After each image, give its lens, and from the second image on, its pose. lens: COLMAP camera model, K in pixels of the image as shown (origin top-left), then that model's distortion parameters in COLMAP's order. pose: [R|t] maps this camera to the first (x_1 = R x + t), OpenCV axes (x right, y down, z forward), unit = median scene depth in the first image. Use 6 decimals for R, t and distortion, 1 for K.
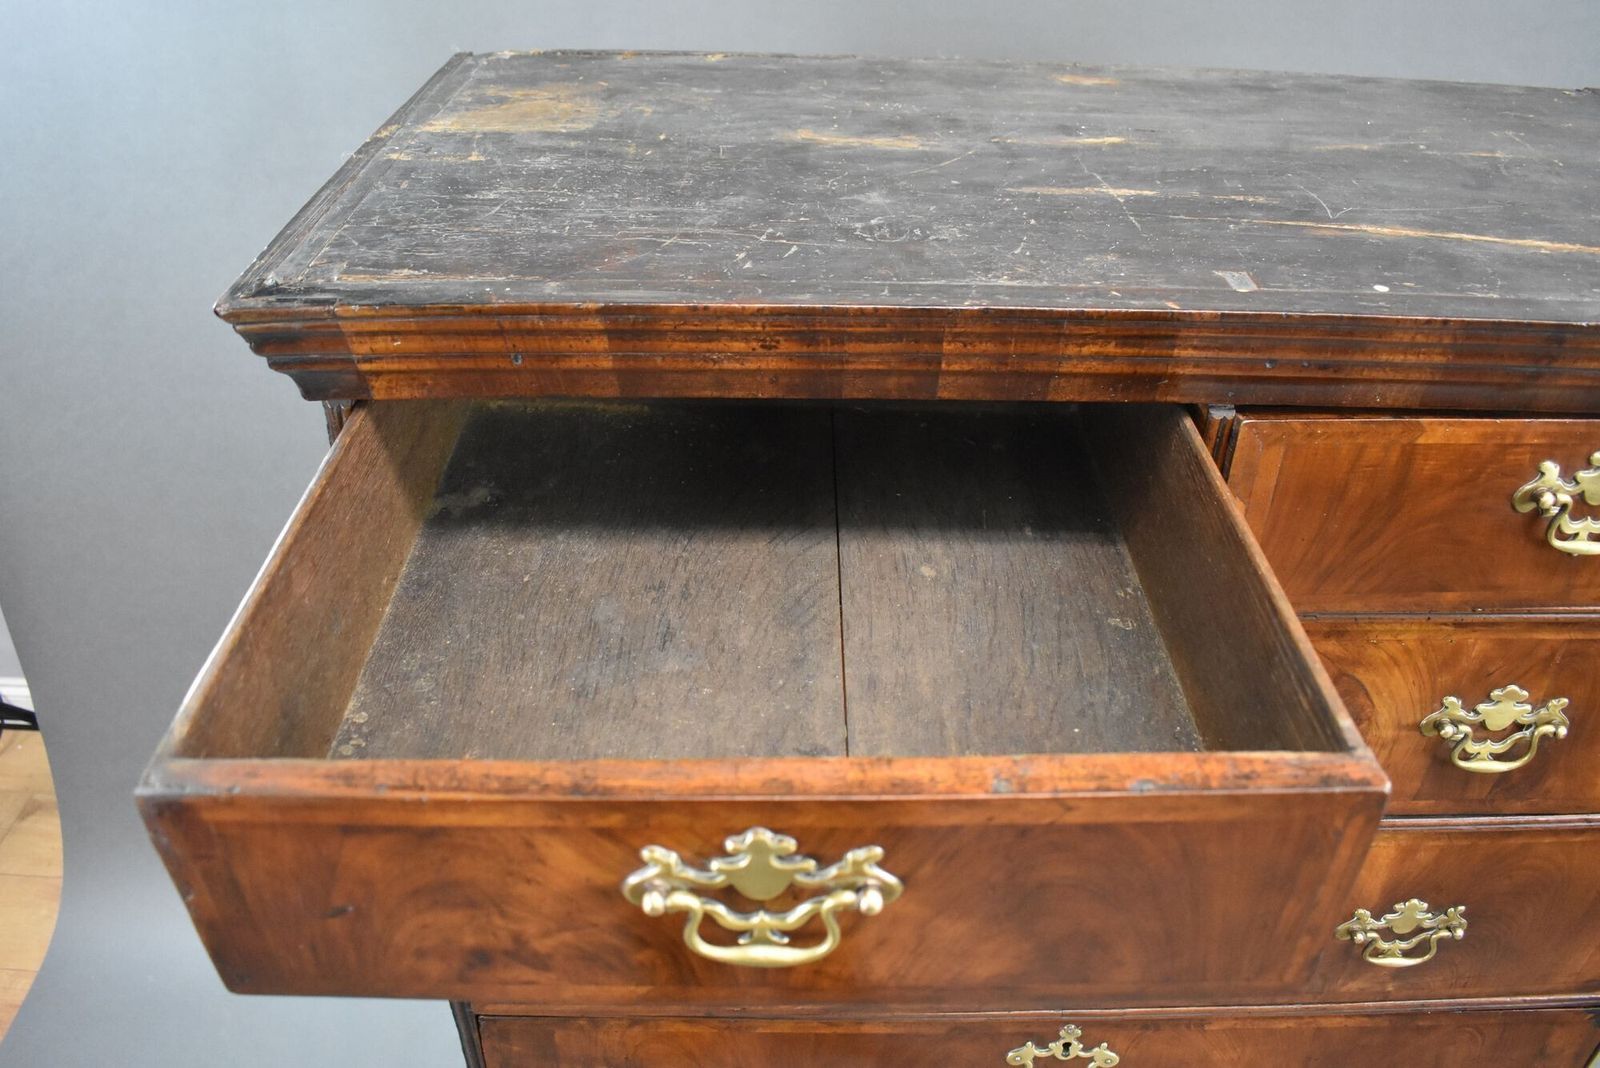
lens RADIAL K [[1252.7, 0, 792.5], [0, 1252.7, 529.8], [0, 0, 1]] dist [-0.101326, 0.017109]
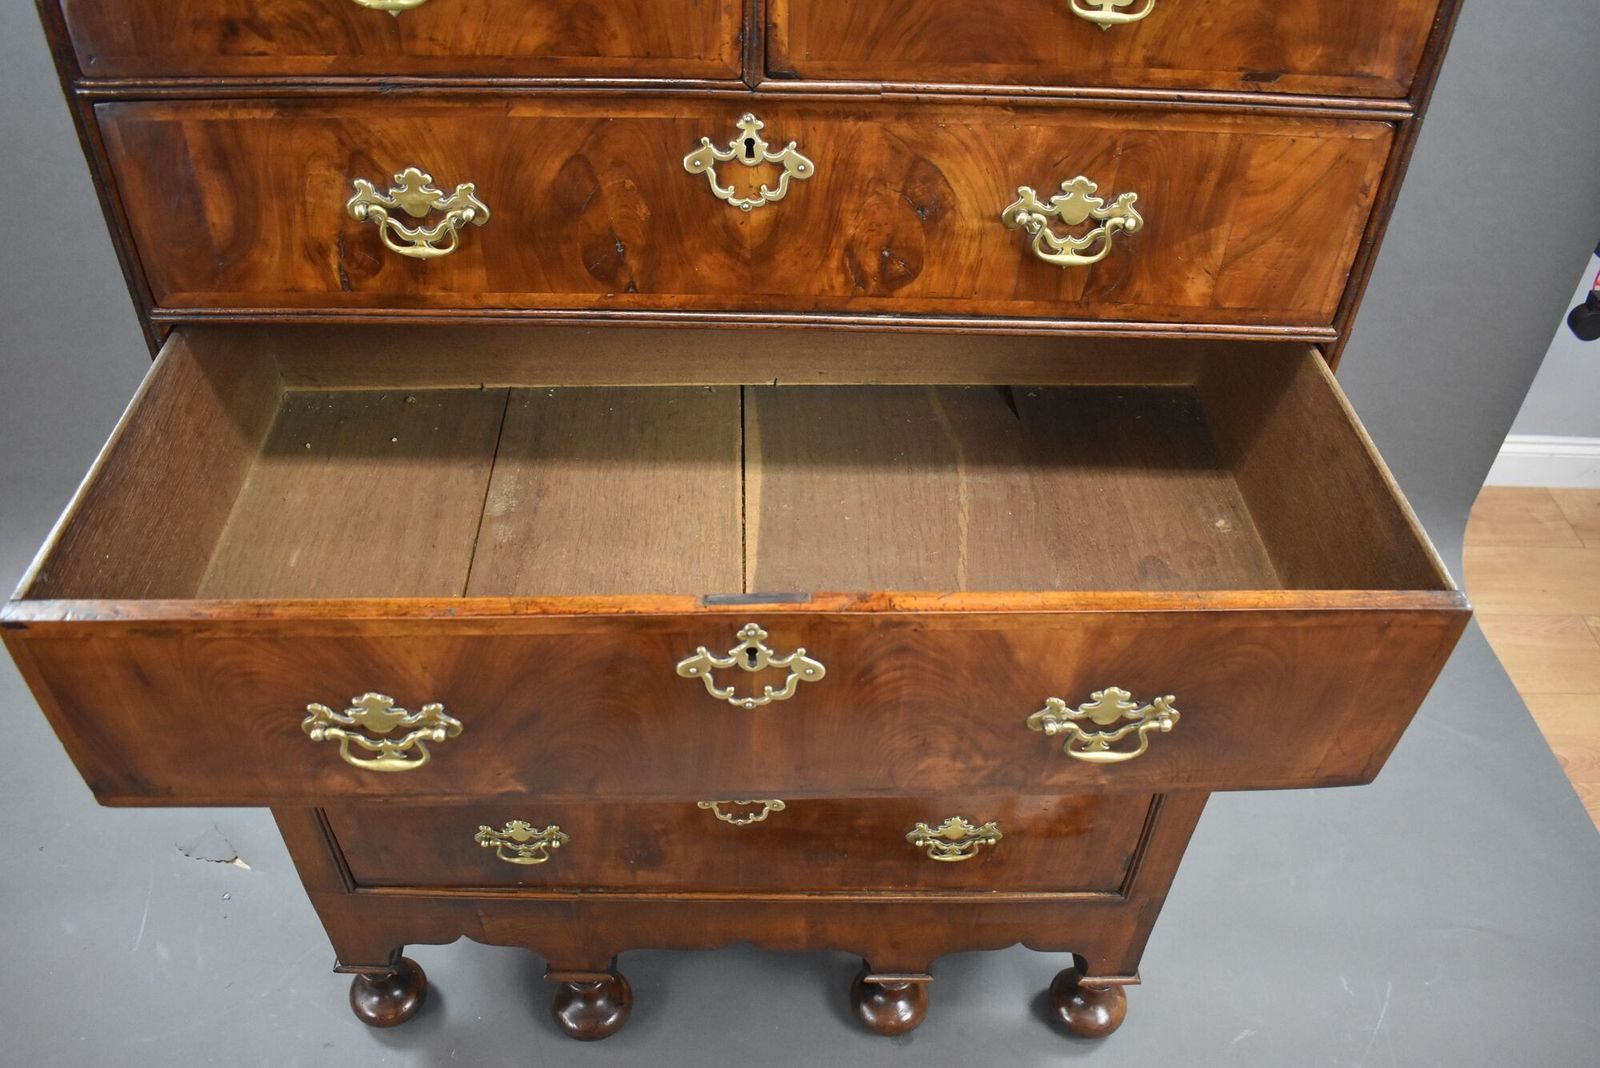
lens RADIAL K [[1252.7, 0, 790.7], [0, 1252.7, 533.6], [0, 0, 1]] dist [-0.101326, 0.017109]
pose [[0.999967, 0.004888, 0.006413, 0.335028], [-0.005660, 0.991949, 0.126508, 0.327559], [-0.005743, -0.126540, 0.991945, -0.182711]]
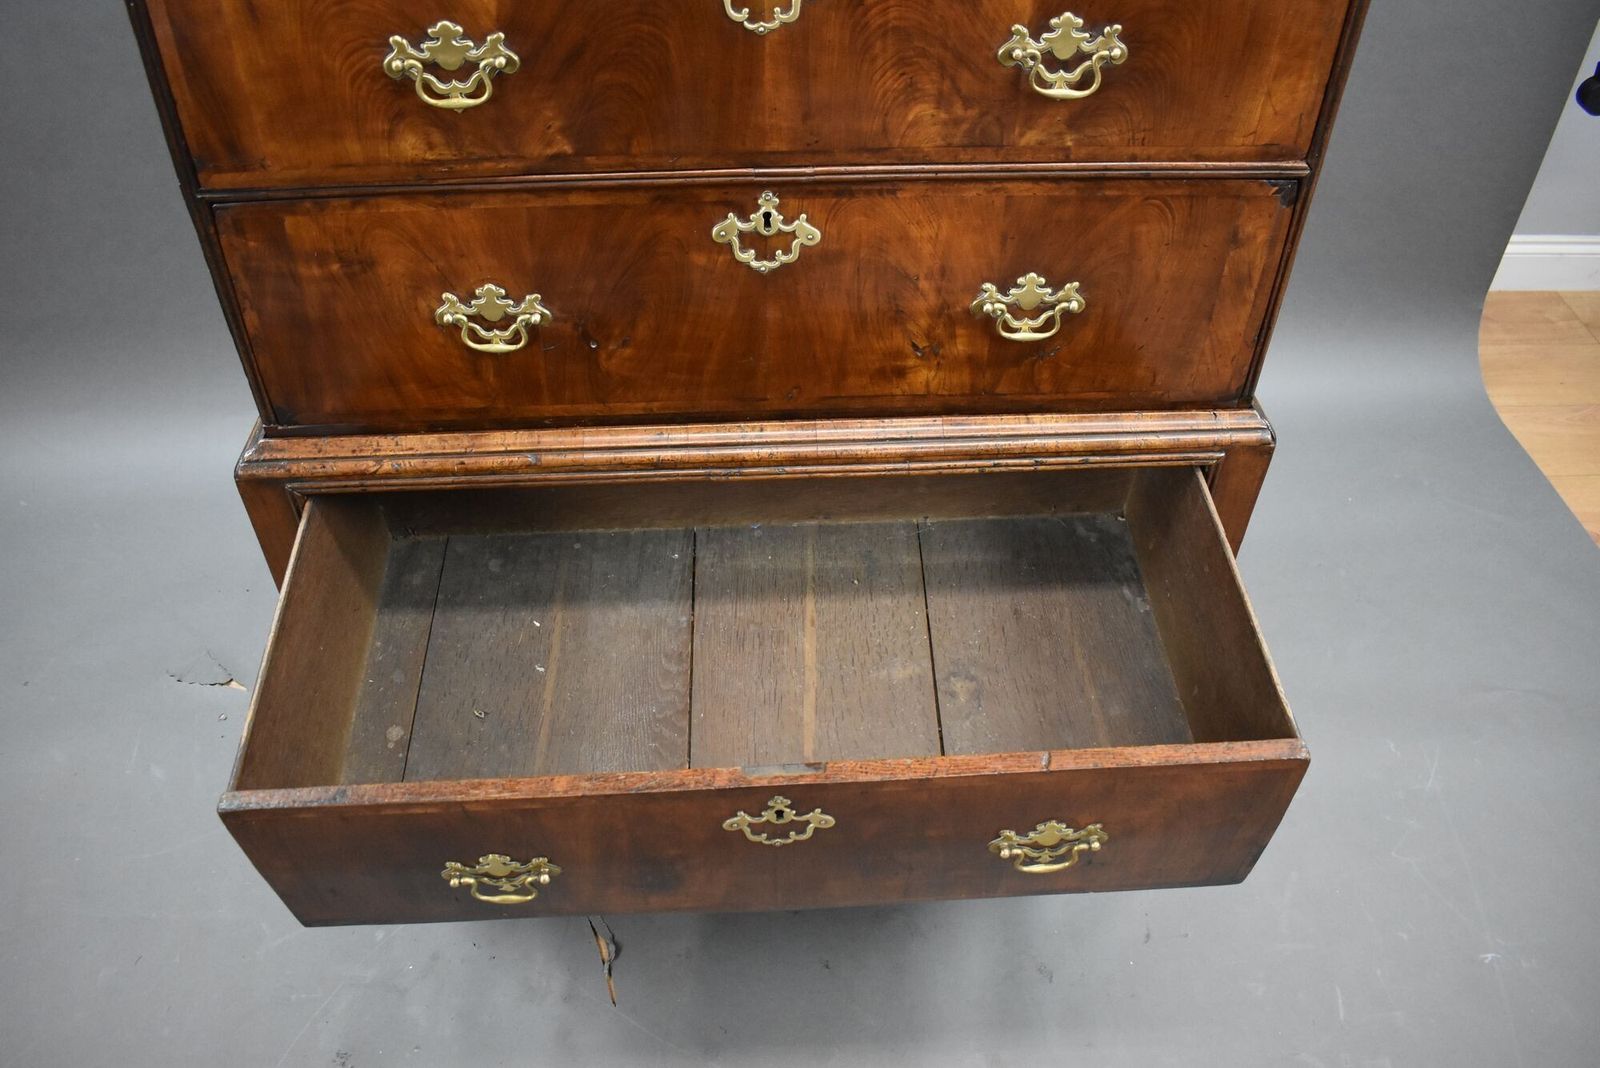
lens RADIAL K [[1252.7, 0, 794.4], [0, 1252.7, 539.7], [0, 0, 1]] dist [-0.101326, 0.017109]
pose [[0.998941, -0.040349, 0.022095, 0.278701], [0.036405, 0.987004, 0.156515, 0.693251], [-0.028124, -0.155545, 0.987428, -0.137651]]
